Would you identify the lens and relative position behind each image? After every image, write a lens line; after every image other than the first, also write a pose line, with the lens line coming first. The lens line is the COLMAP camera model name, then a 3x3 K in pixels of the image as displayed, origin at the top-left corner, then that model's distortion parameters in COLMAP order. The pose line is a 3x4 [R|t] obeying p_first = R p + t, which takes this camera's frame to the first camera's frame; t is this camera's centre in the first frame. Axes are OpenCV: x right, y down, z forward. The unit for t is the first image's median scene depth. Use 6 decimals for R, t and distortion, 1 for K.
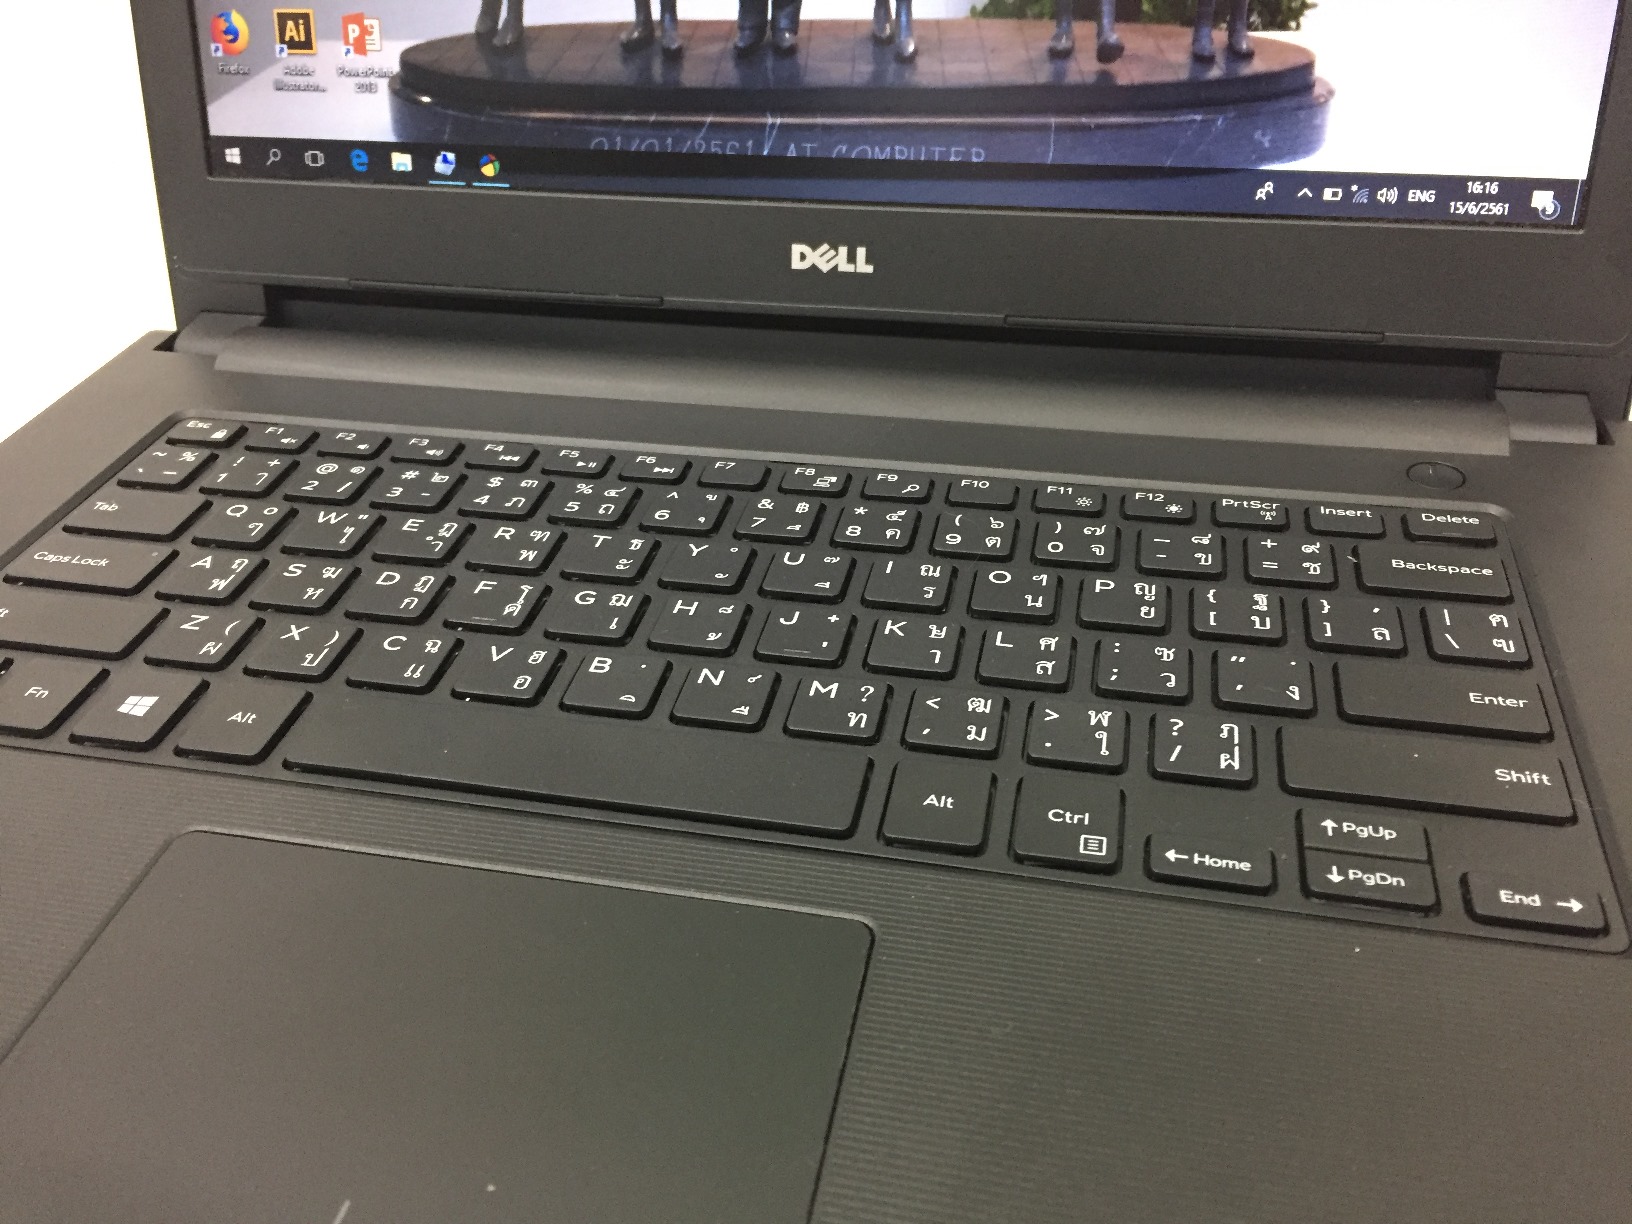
lens RADIAL K [[1414.7, 0, 816.0], [0, 1414.7, 612.0], [0, 0, 1]] dist [0.059455, -0.110195]
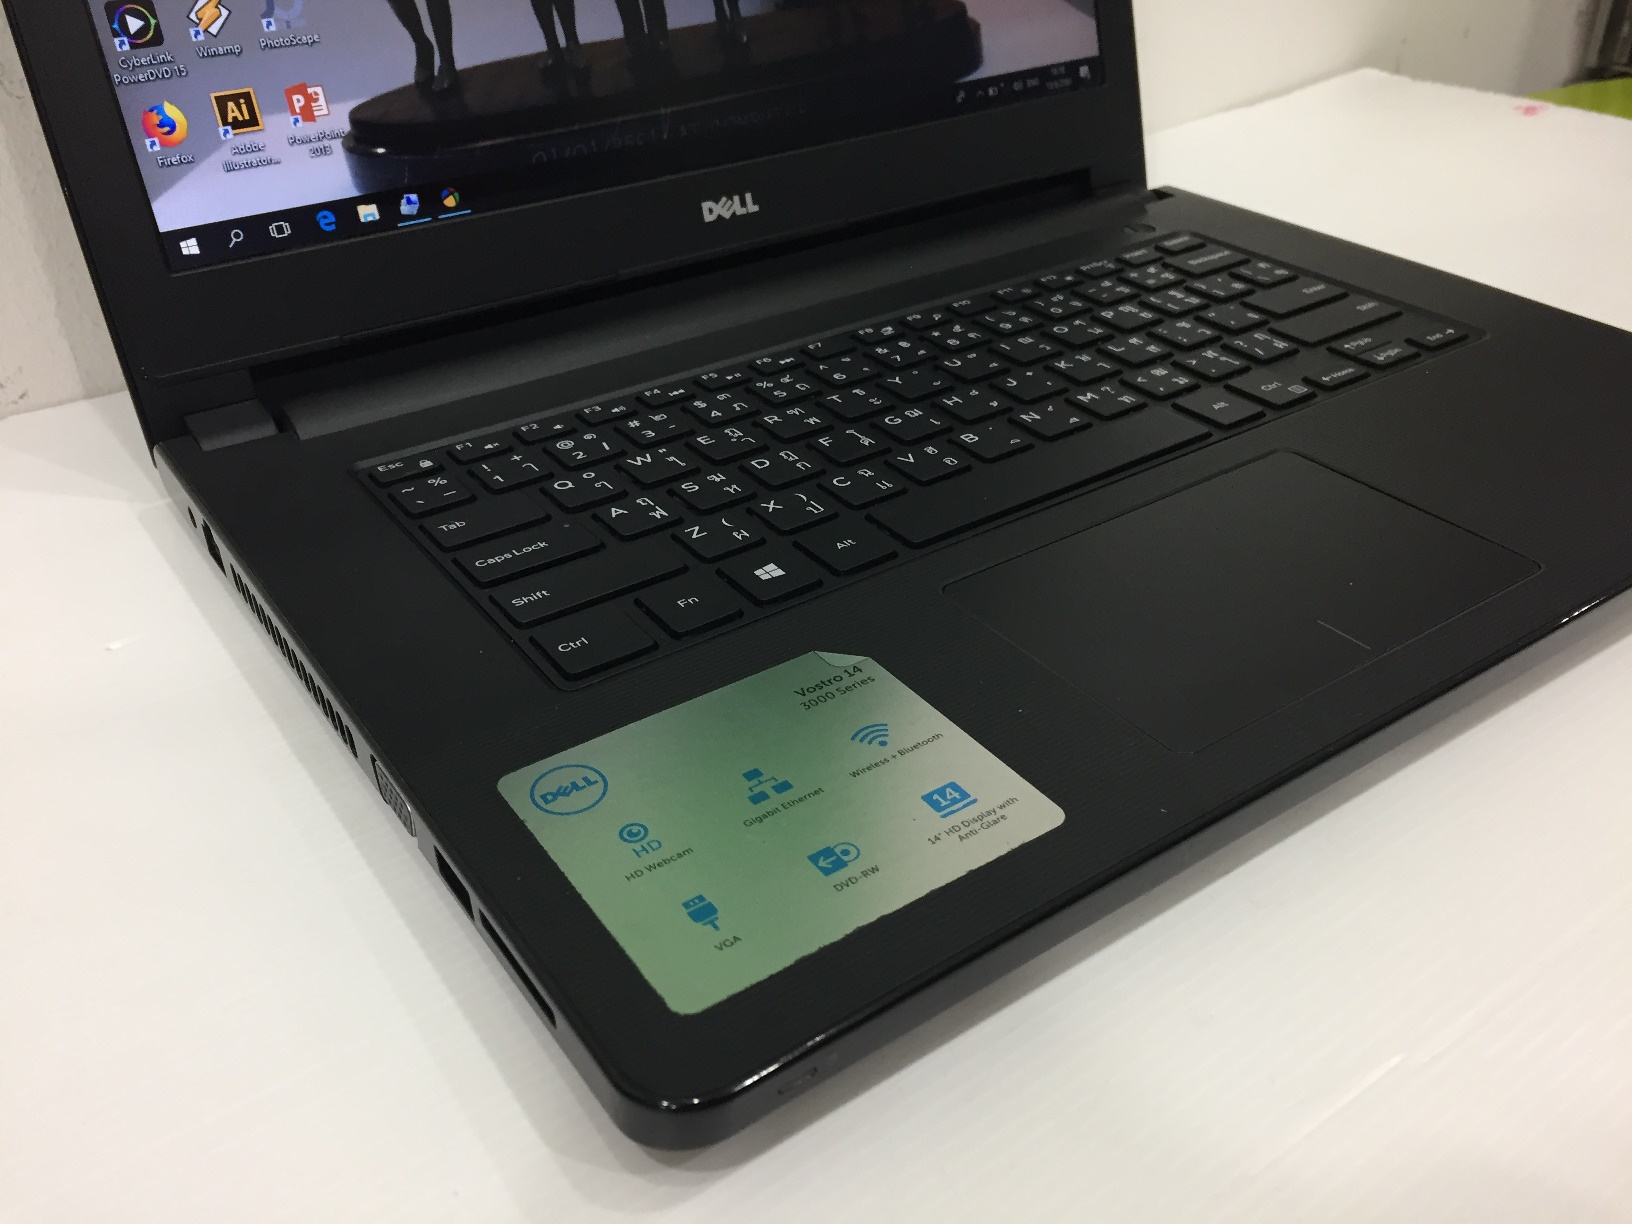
lens RADIAL K [[1414.7, 0, 816.0], [0, 1414.7, 612.0], [0, 0, 1]] dist [0.059455, -0.110195]
pose [[0.676774, -0.375470, 0.633245, -0.880923], [0.420972, 0.903033, 0.085526, 0.006665], [-0.603954, 0.208697, 0.769211, 0.032530]]
